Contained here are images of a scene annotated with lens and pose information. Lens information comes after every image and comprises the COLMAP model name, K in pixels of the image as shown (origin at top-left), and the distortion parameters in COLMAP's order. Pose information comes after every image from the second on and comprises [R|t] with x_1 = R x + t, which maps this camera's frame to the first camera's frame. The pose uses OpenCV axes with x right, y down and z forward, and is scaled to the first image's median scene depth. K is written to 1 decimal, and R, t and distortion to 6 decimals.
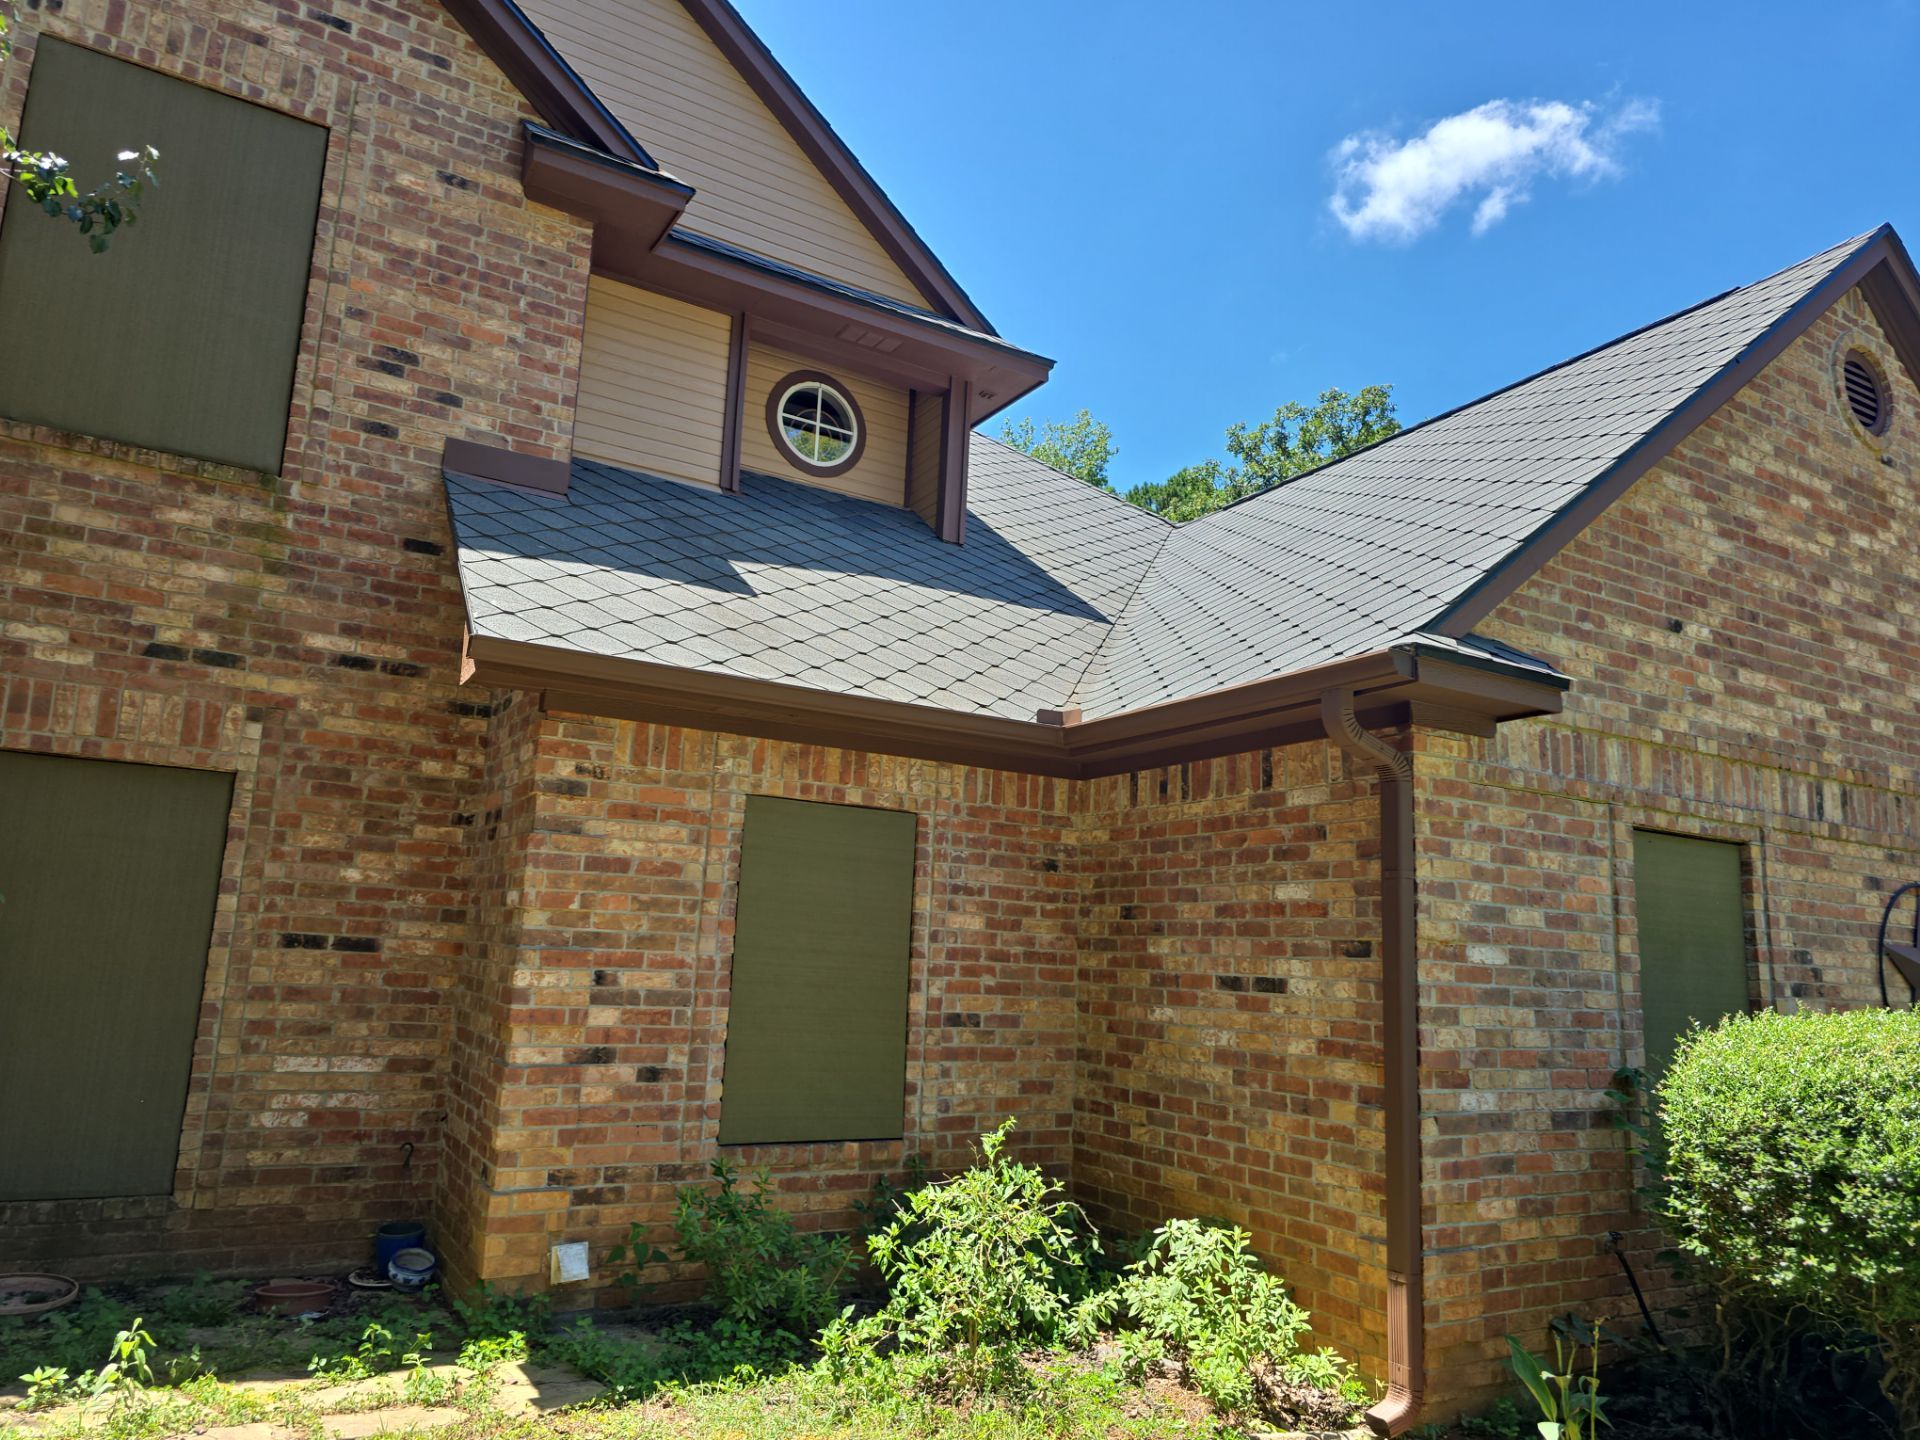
lens RADIAL K [[1300.5, 0, 948.4], [0, 1300.5, 726.8], [0, 0, 1]] dist [0.054287, -0.046366]
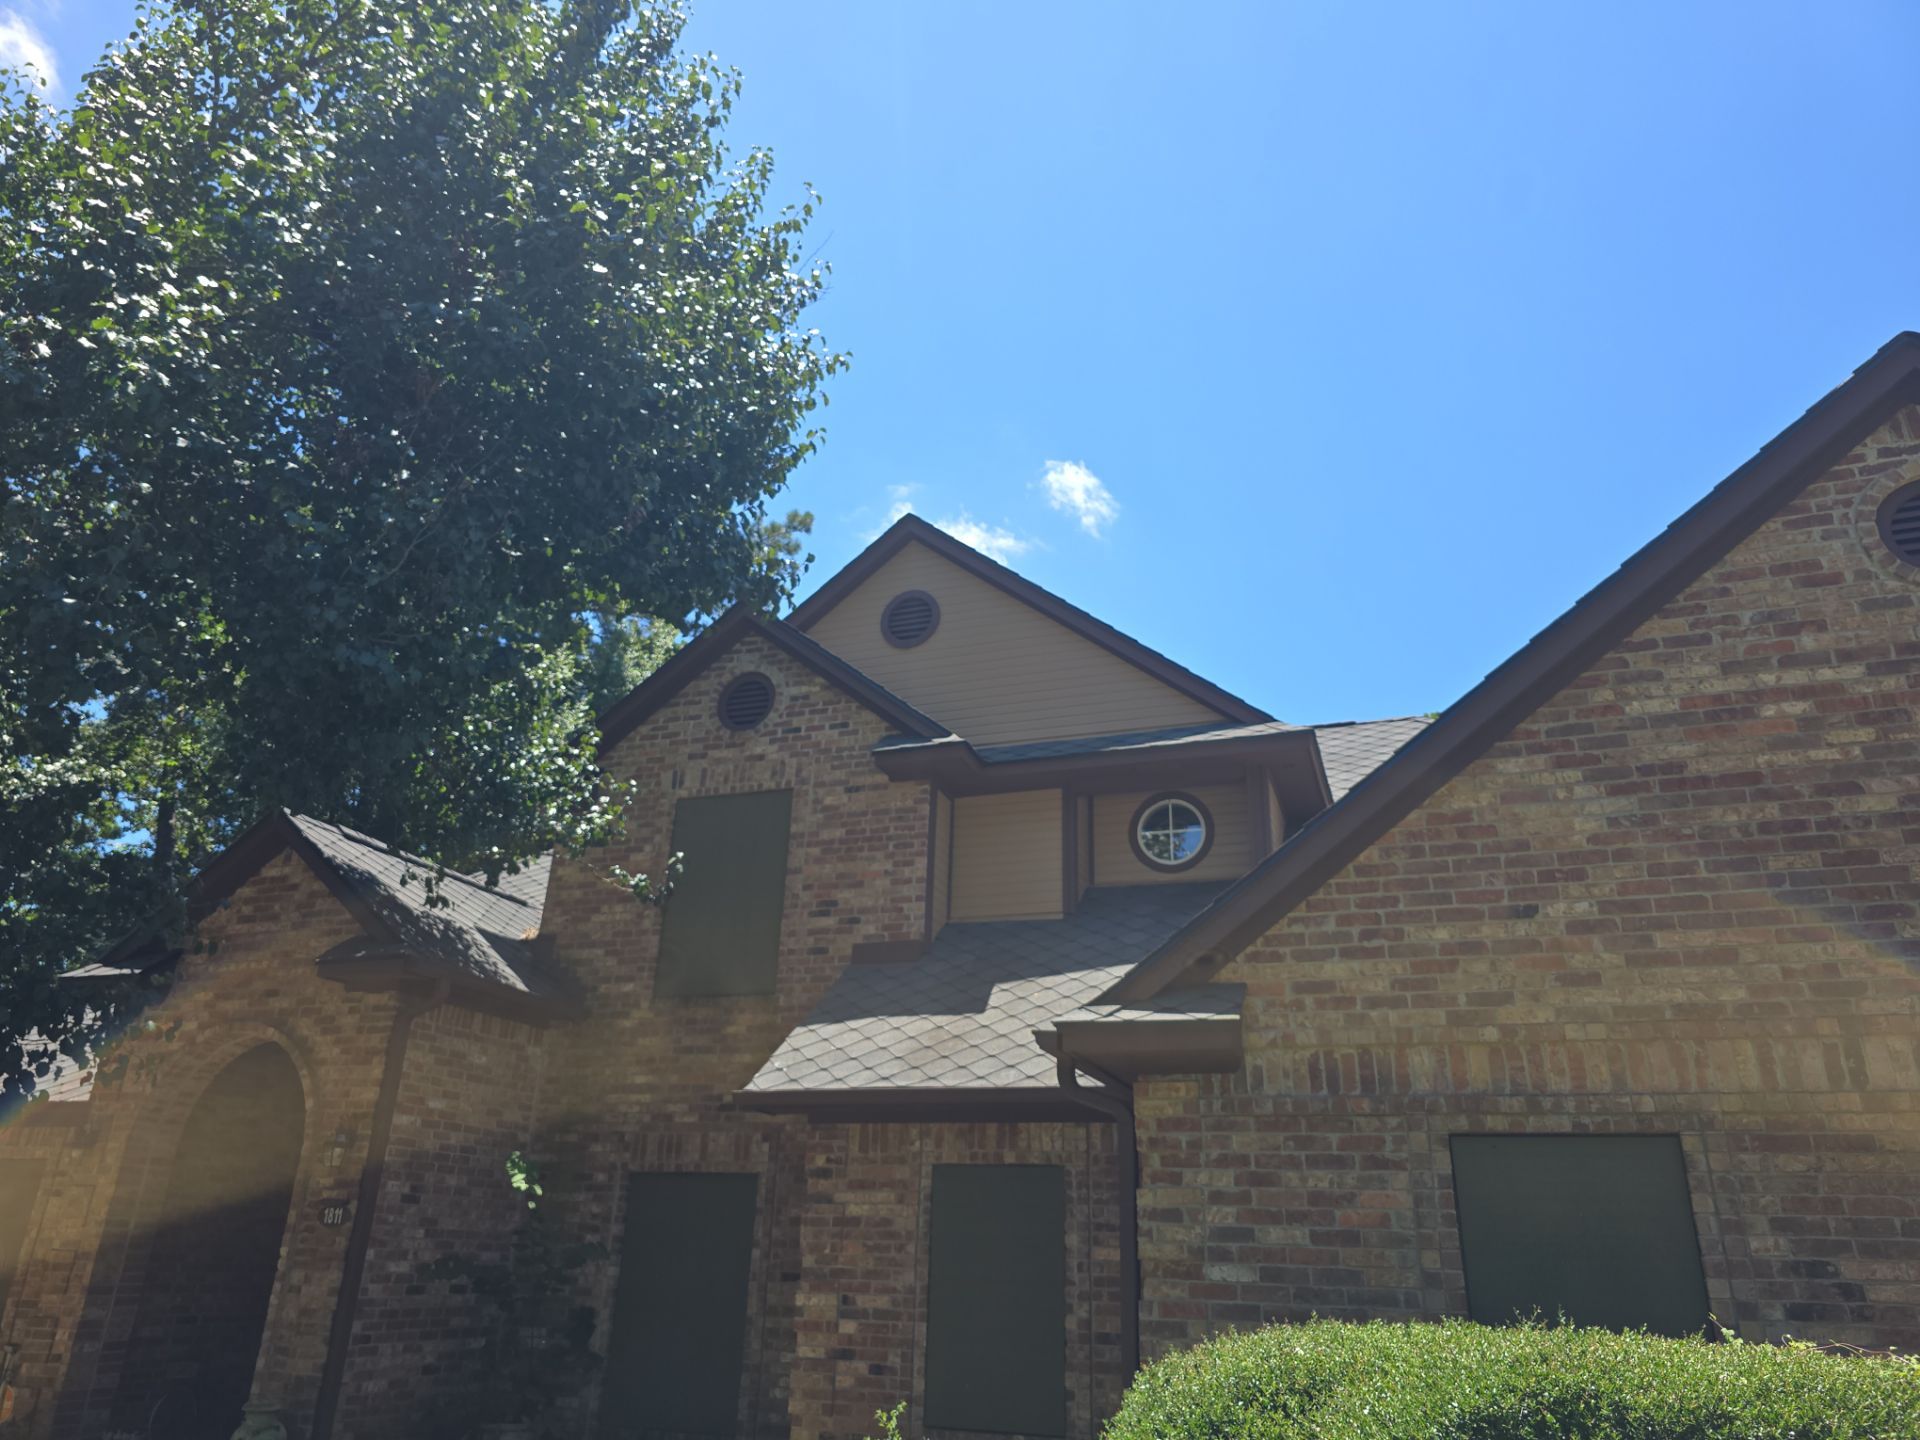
lens RADIAL K [[1301.5, 0, 971.4], [0, 1301.5, 707.1], [0, 0, 1]] dist [0.048045, -0.044339]
pose [[0.632264, -0.322941, -0.704238, 1.080598], [0.139086, 0.941529, -0.306883, 0.024706], [0.762166, 0.096081, 0.640212, 0.037057]]
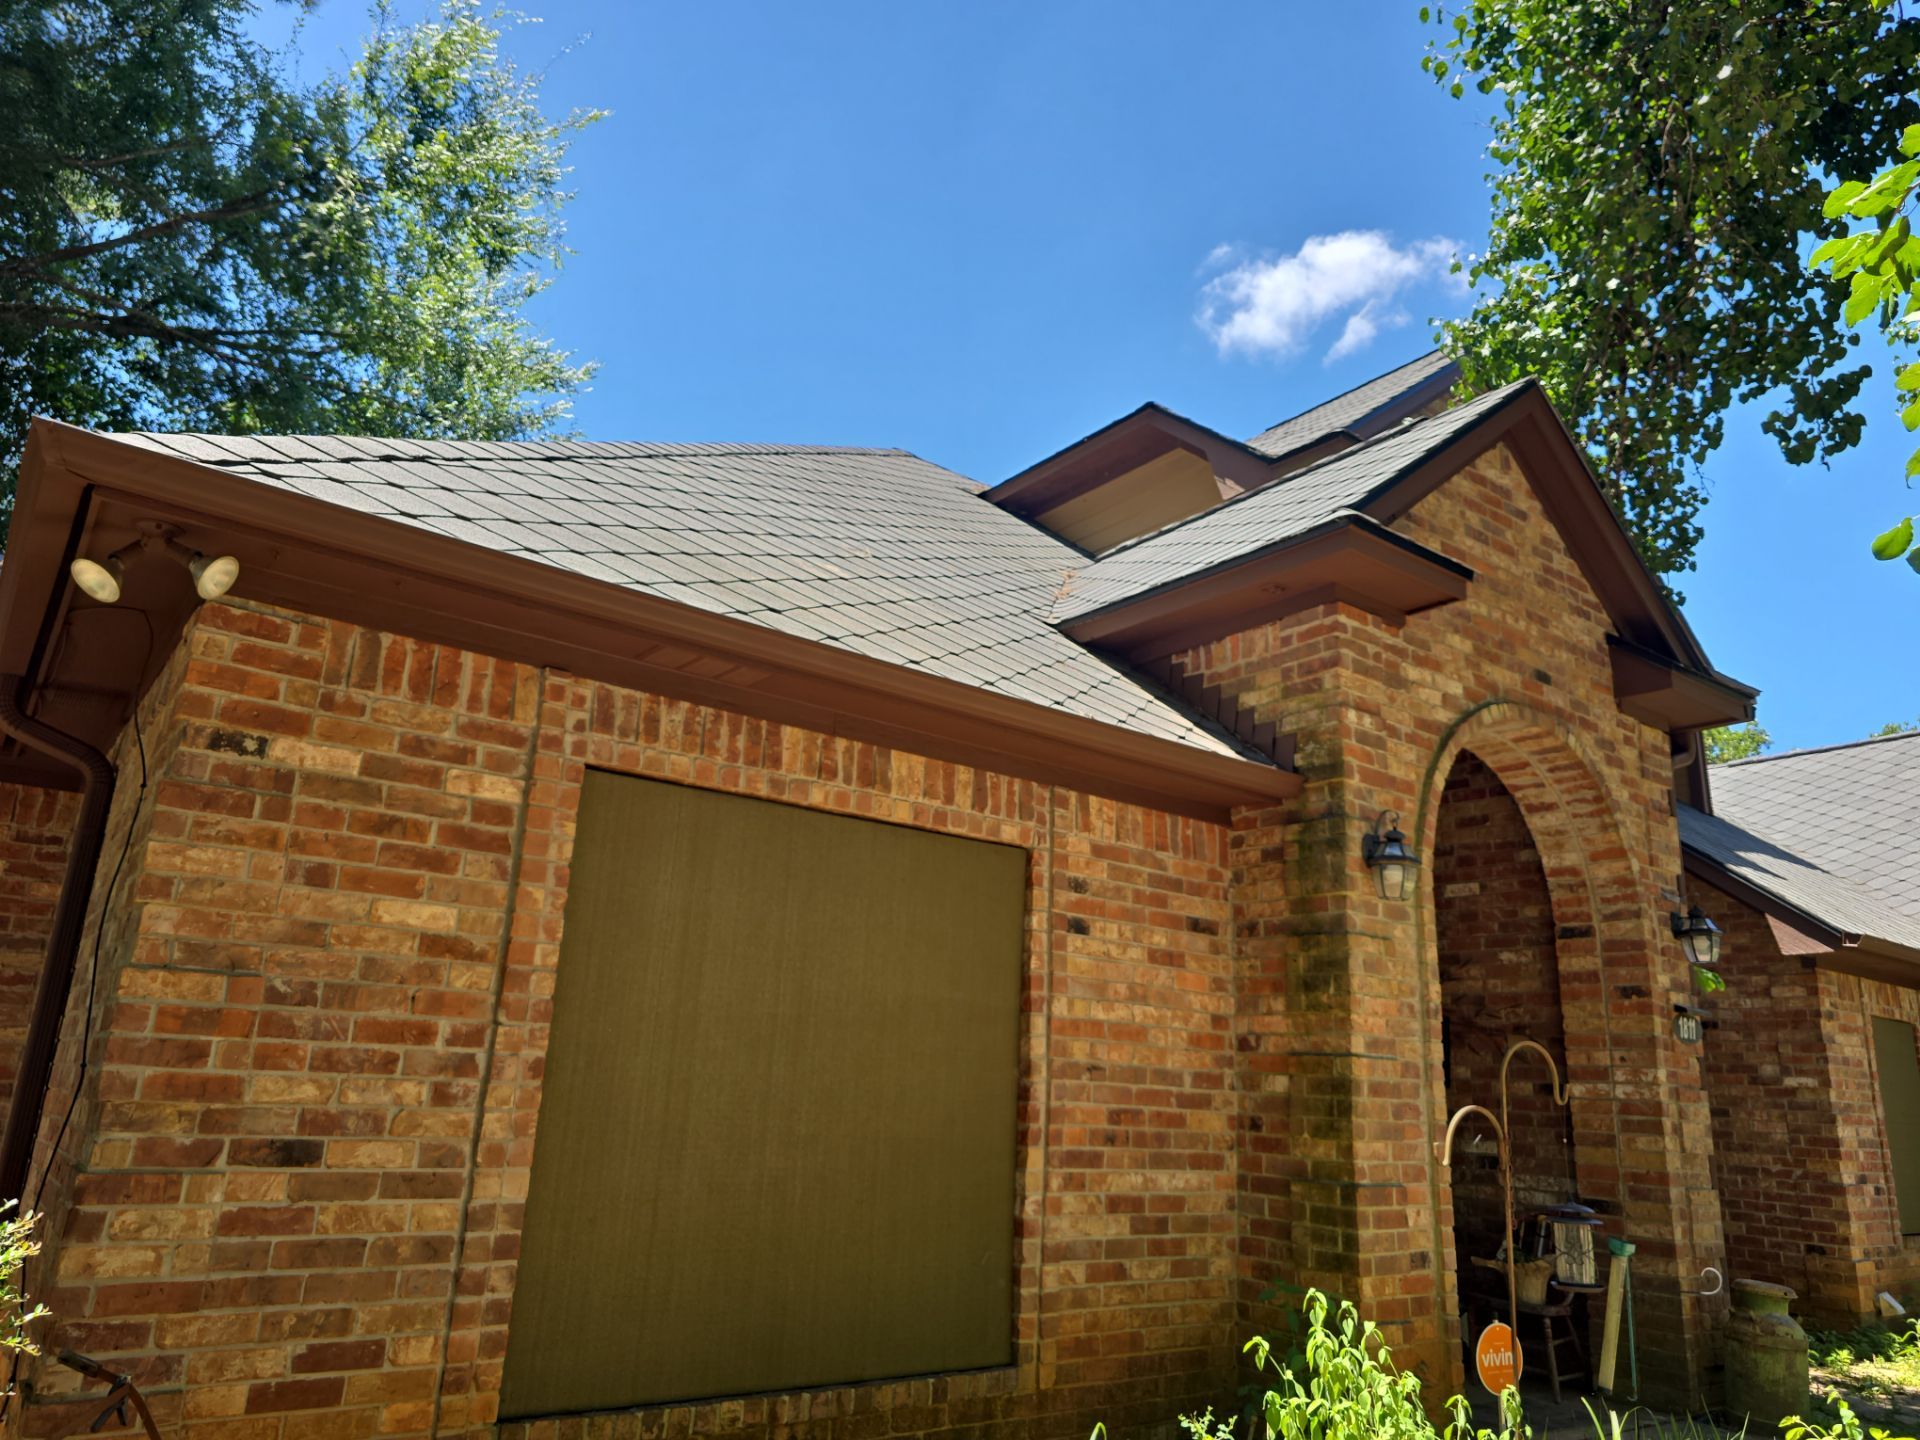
lens RADIAL K [[1300.5, 0, 970.1], [0, 1300.5, 707.5], [0, 0, 1]] dist [0.054287, -0.046366]
pose [[0.993106, 0.035408, 0.111743, -1.488000], [-0.023721, 0.994269, -0.104240, -0.135019], [-0.114793, 0.100871, 0.988255, -0.553948]]
